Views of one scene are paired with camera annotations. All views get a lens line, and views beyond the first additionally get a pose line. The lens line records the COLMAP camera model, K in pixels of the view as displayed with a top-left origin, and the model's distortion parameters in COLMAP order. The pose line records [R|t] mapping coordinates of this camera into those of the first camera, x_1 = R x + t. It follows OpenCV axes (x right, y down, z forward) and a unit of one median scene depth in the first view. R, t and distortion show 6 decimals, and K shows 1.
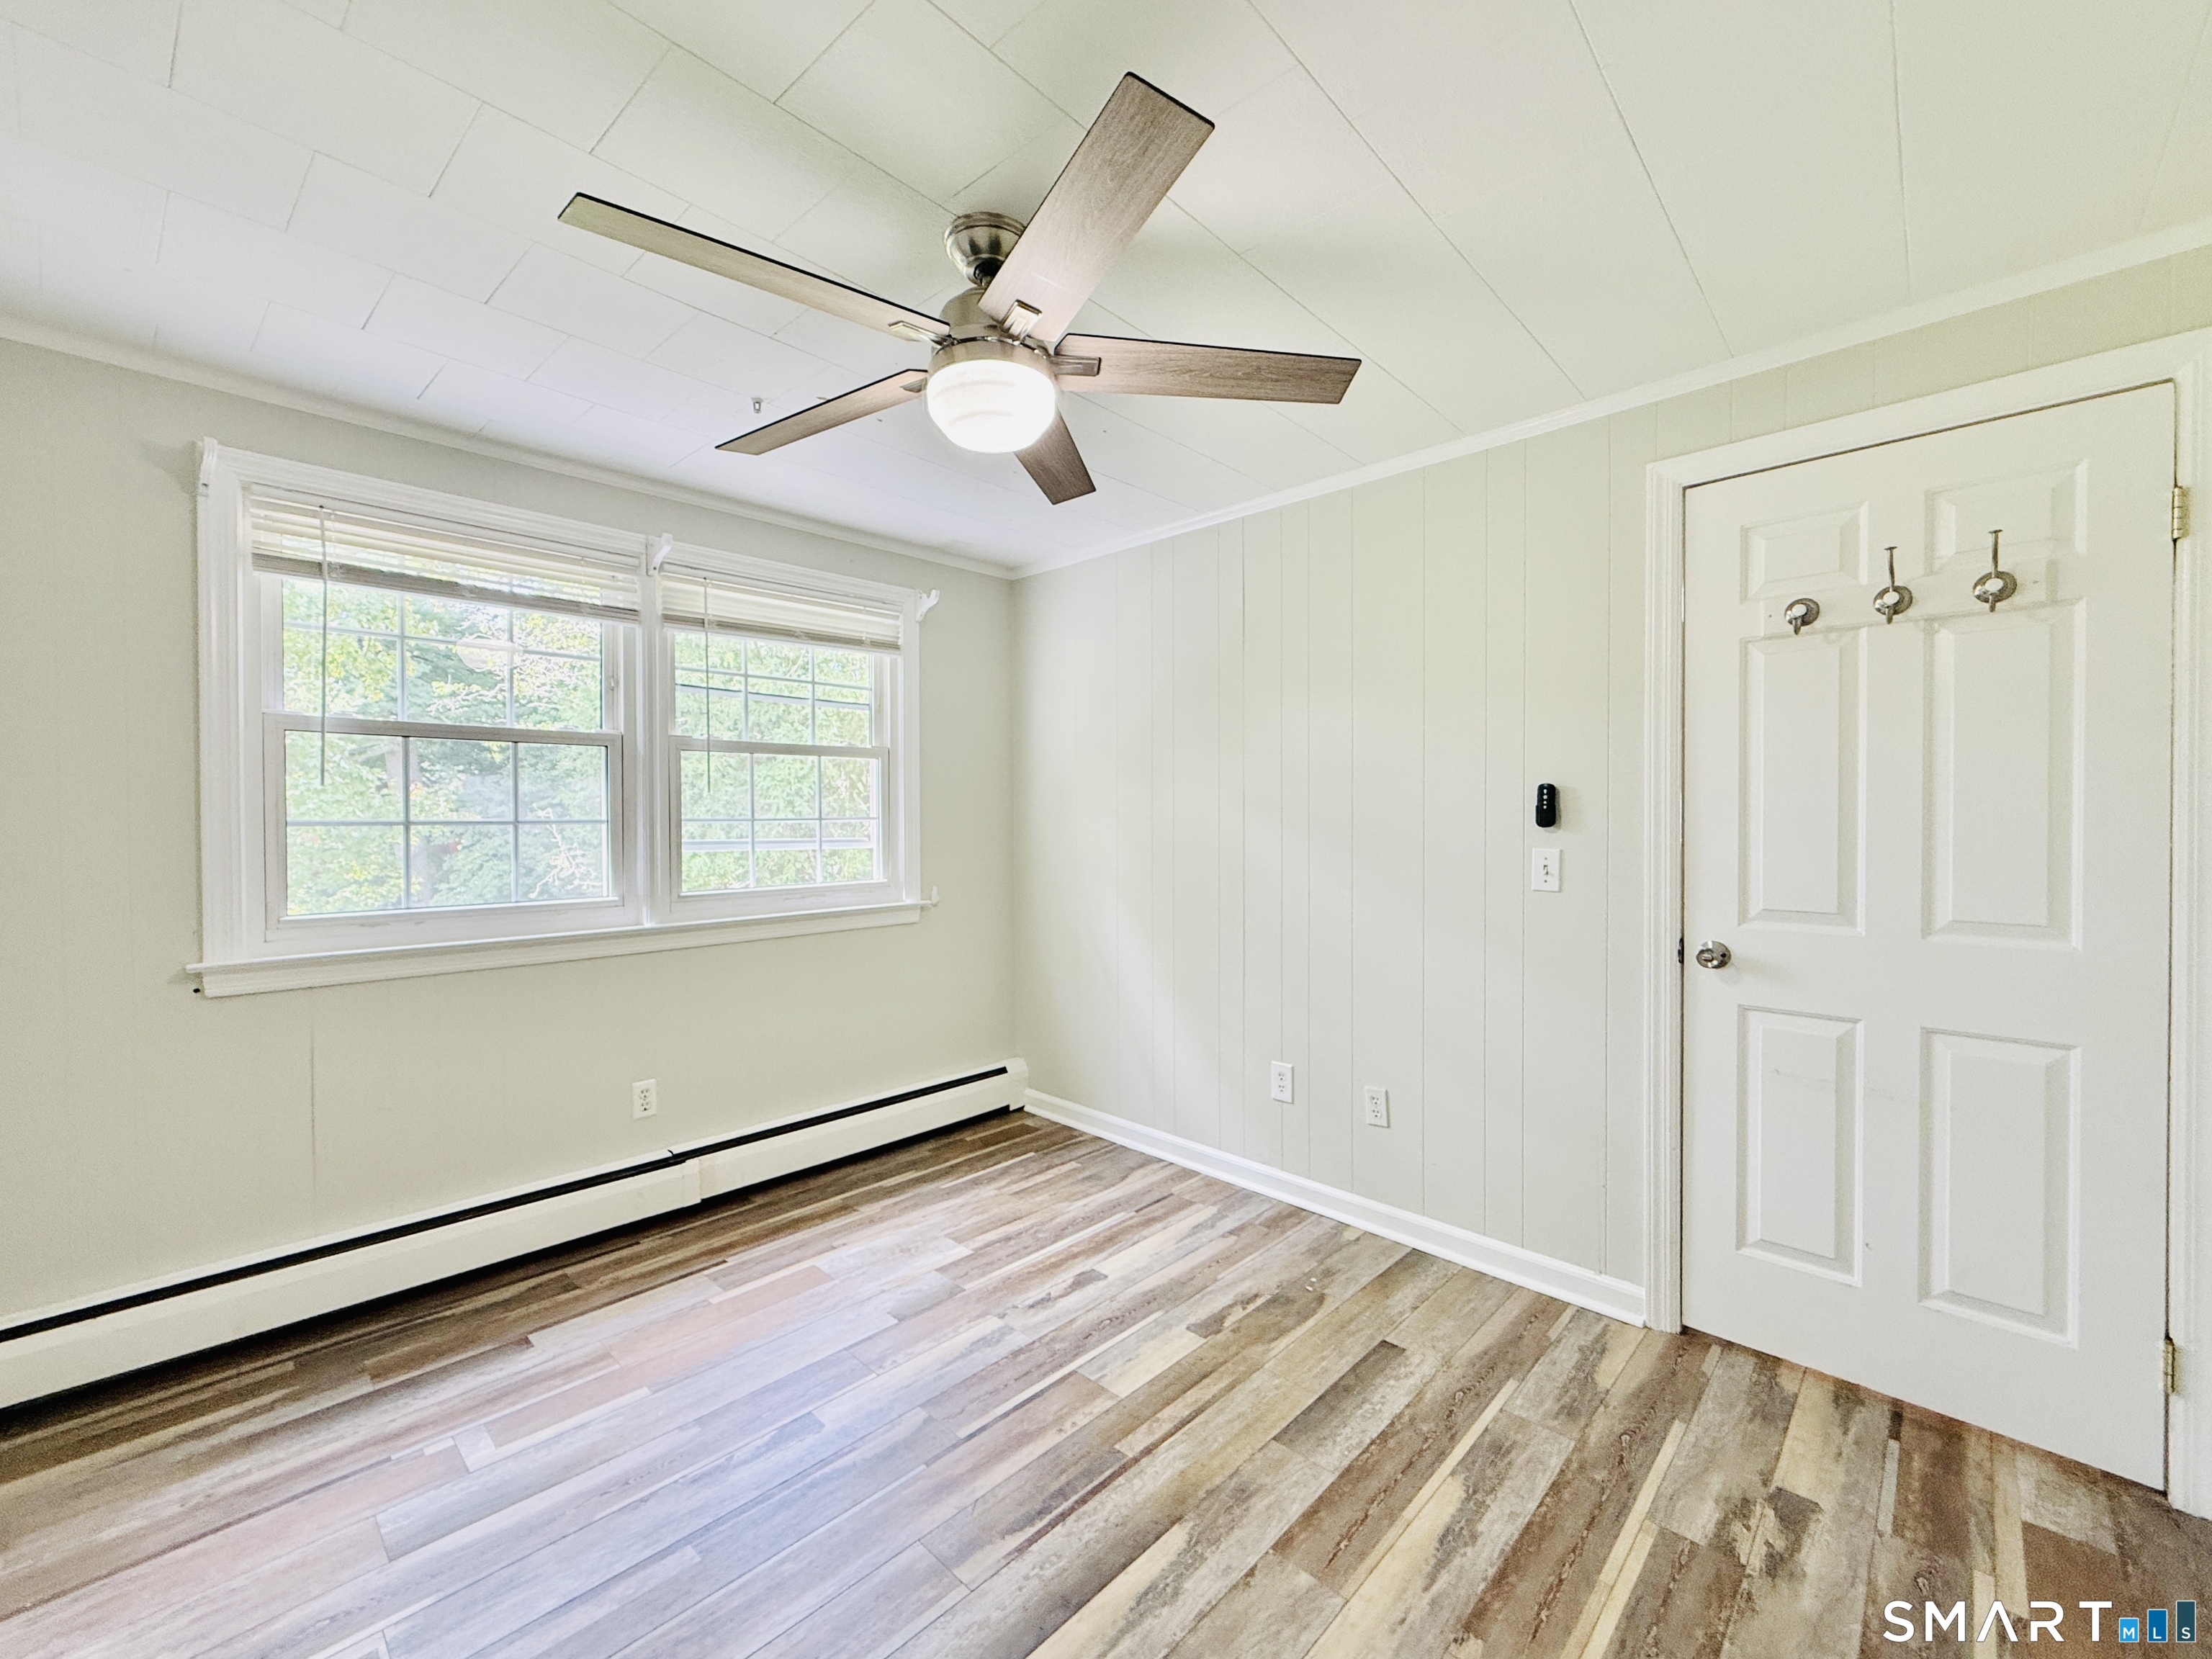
lens RADIAL K [[899.3, 0, 1094.4], [0, 899.3, 823.7], [0, 0, 1]] dist [-0.000728, 0.000104]
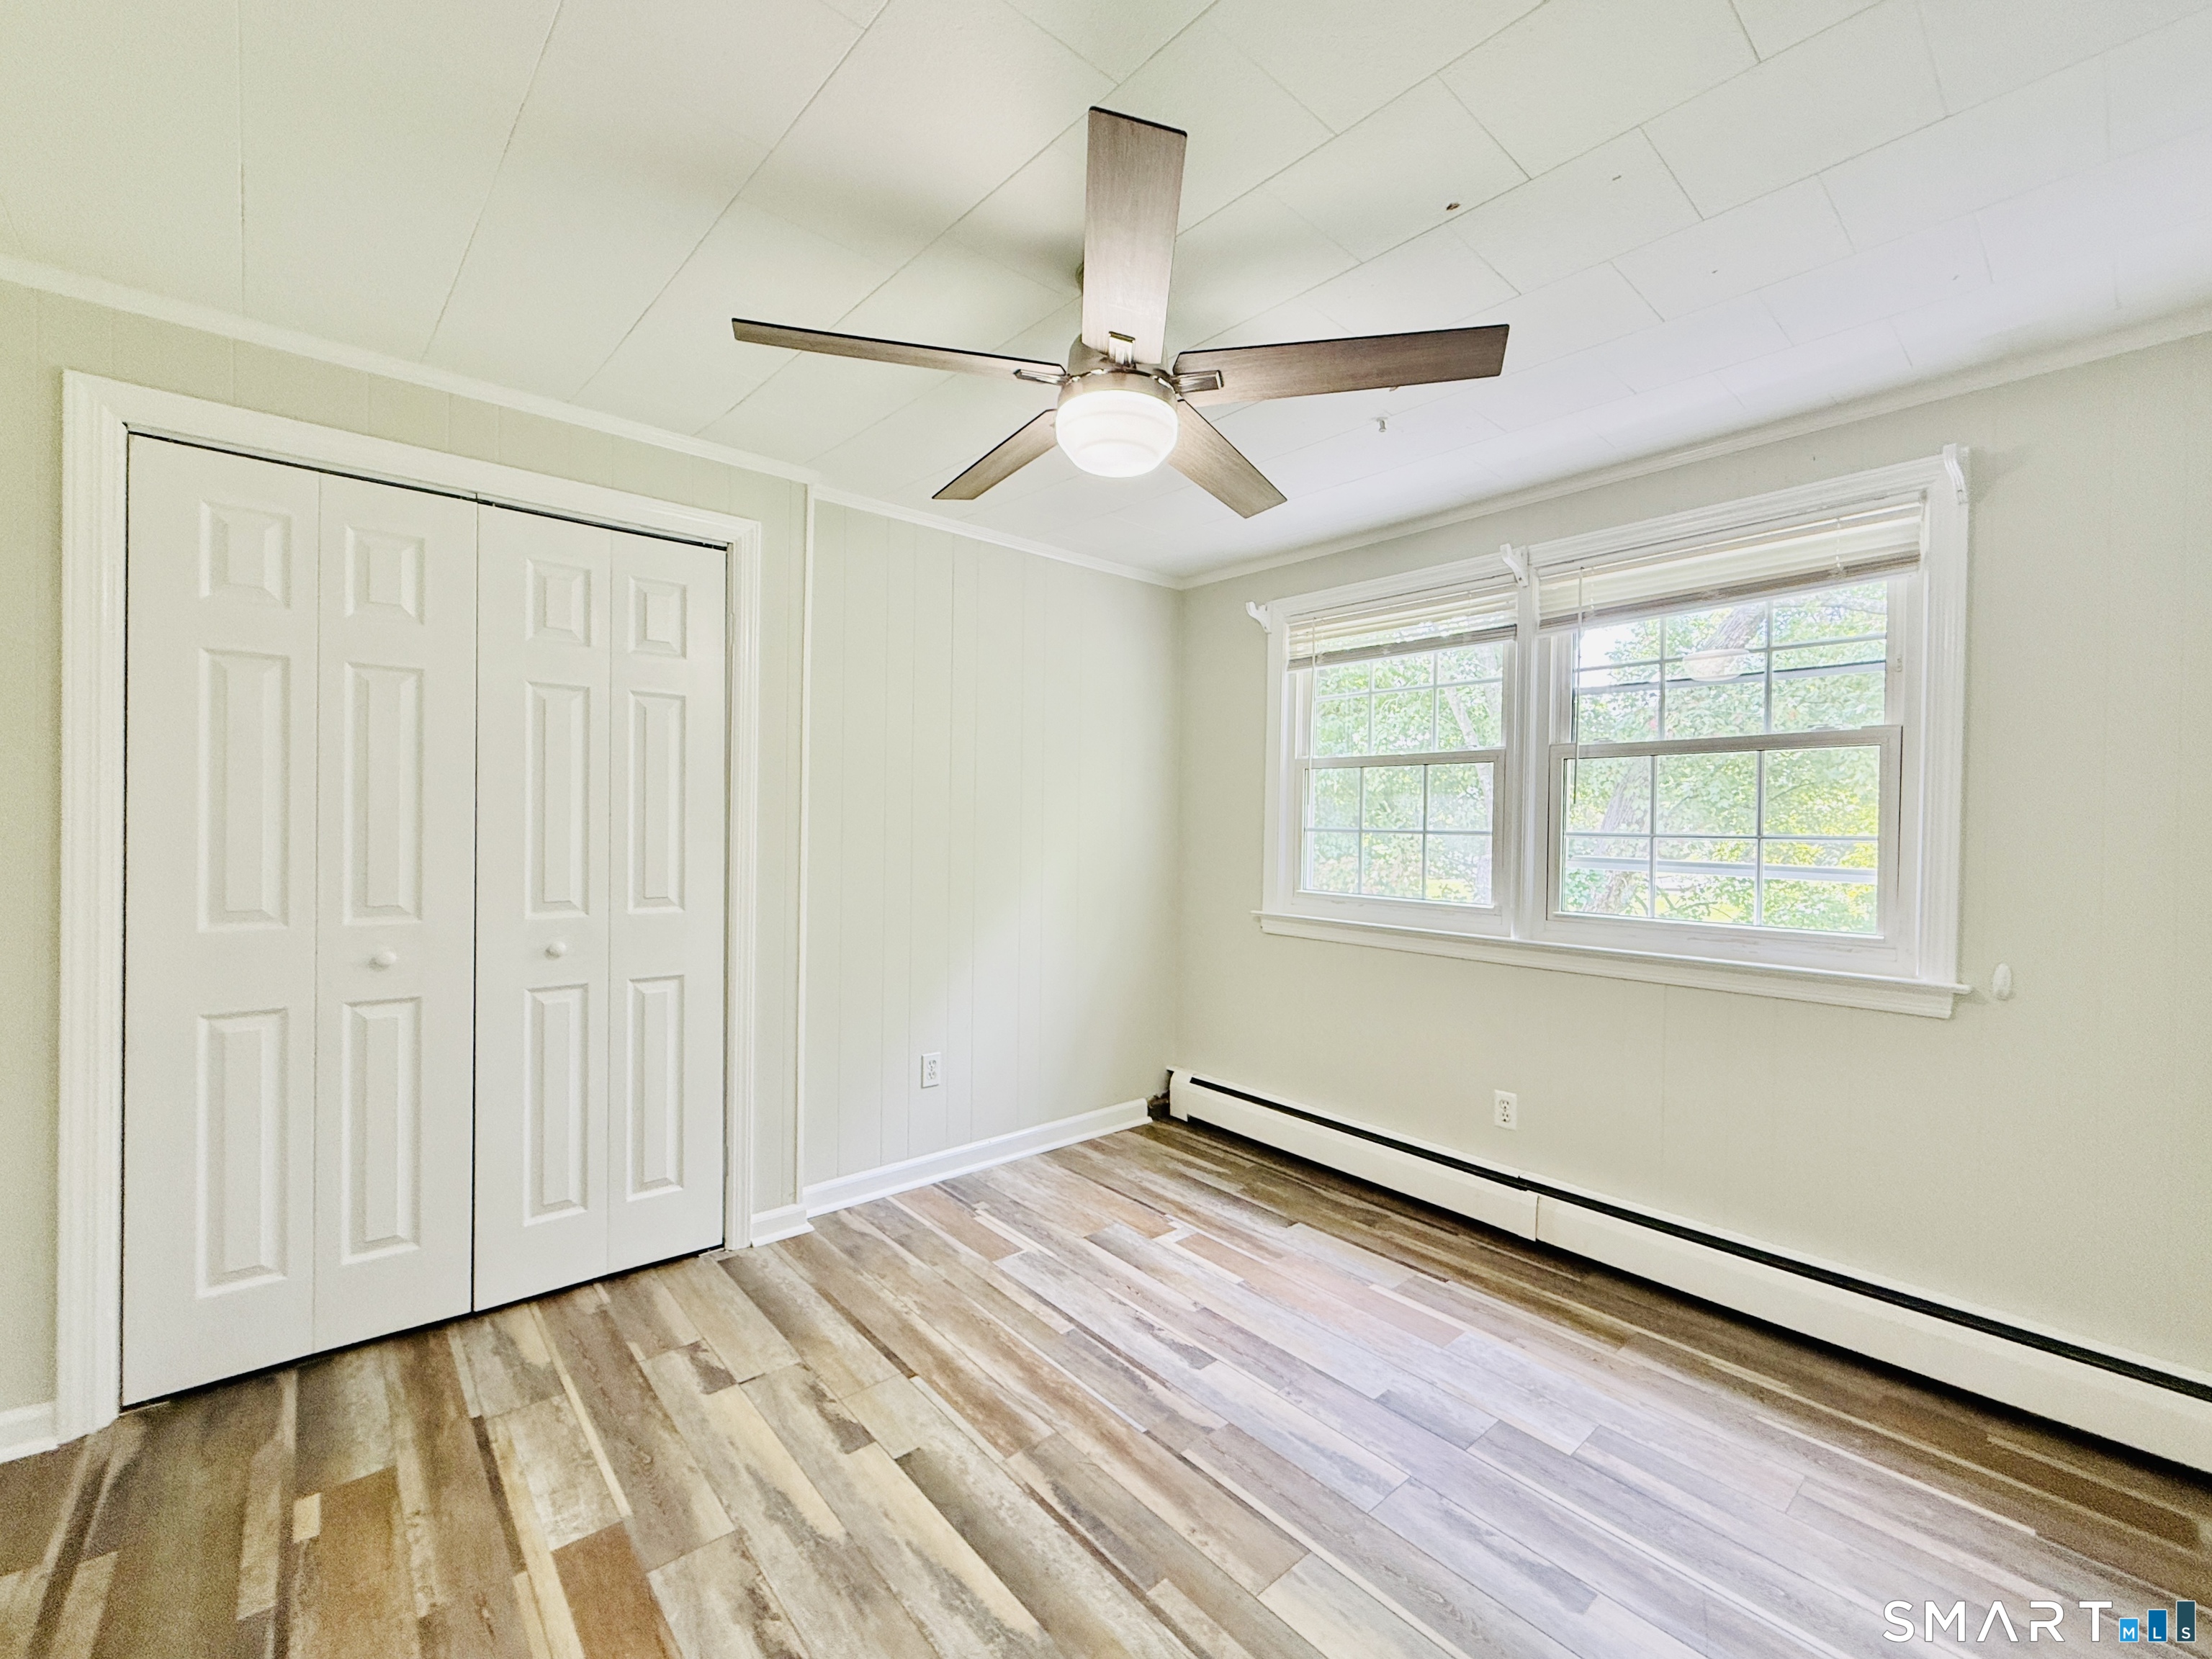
lens RADIAL K [[899.3, 0, 1094.4], [0, 899.3, 823.7], [0, 0, 1]] dist [-0.000728, 0.000104]
pose [[-0.081769, 0.005008, -0.996639, 0.627242], [-0.023210, 0.999707, 0.006927, -0.011669], [0.996381, 0.023699, -0.081629, 0.718541]]
